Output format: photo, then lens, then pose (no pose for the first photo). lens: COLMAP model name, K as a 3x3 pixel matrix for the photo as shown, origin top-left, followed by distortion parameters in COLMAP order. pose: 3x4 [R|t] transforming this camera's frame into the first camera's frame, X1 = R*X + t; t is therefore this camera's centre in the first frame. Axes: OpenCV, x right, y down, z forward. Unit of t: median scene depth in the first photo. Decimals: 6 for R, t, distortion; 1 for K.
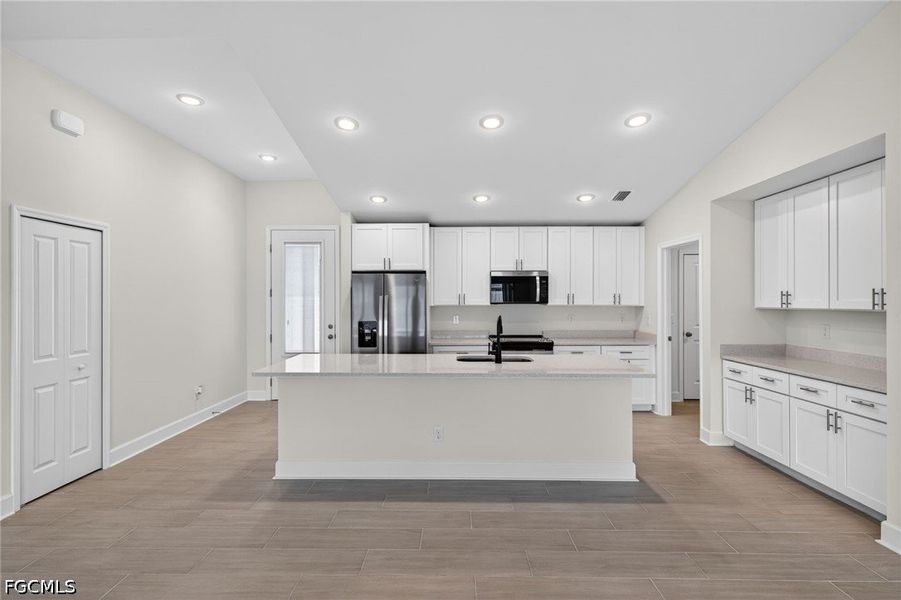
lens RADIAL K [[400.8, 0, 446.8], [0, 400.8, 299.6], [0, 0, 1]] dist [0.009599, -0.000247]
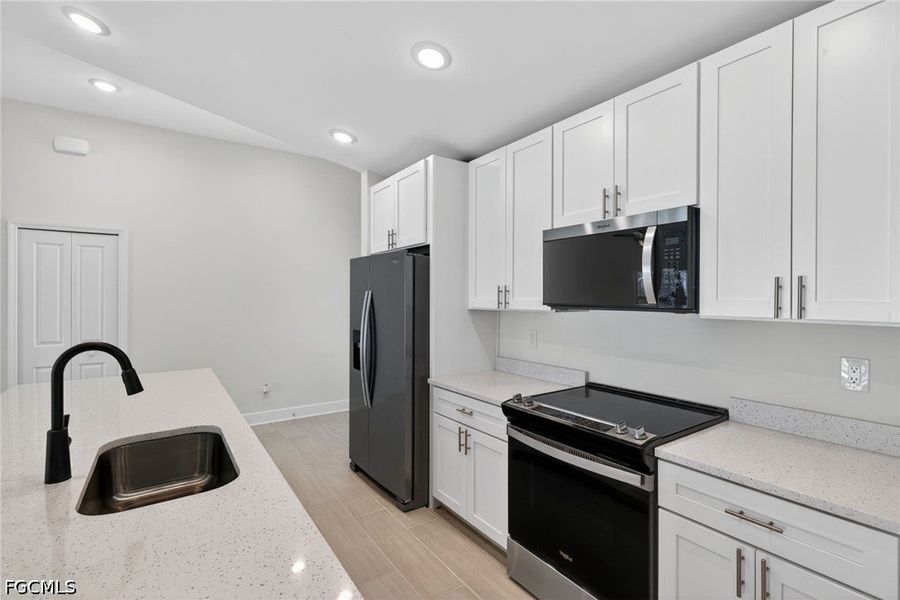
lens RADIAL K [[423.2, 0, 450.0], [0, 423.2, 300.0], [0, 0, 1]] dist [-0.000379, 0.000132]
pose [[0.592941, 0.007190, -0.805214, 0.399644], [-0.005662, 0.999973, 0.004760, 0.000507], [0.805226, 0.001737, 0.592966, 0.651415]]
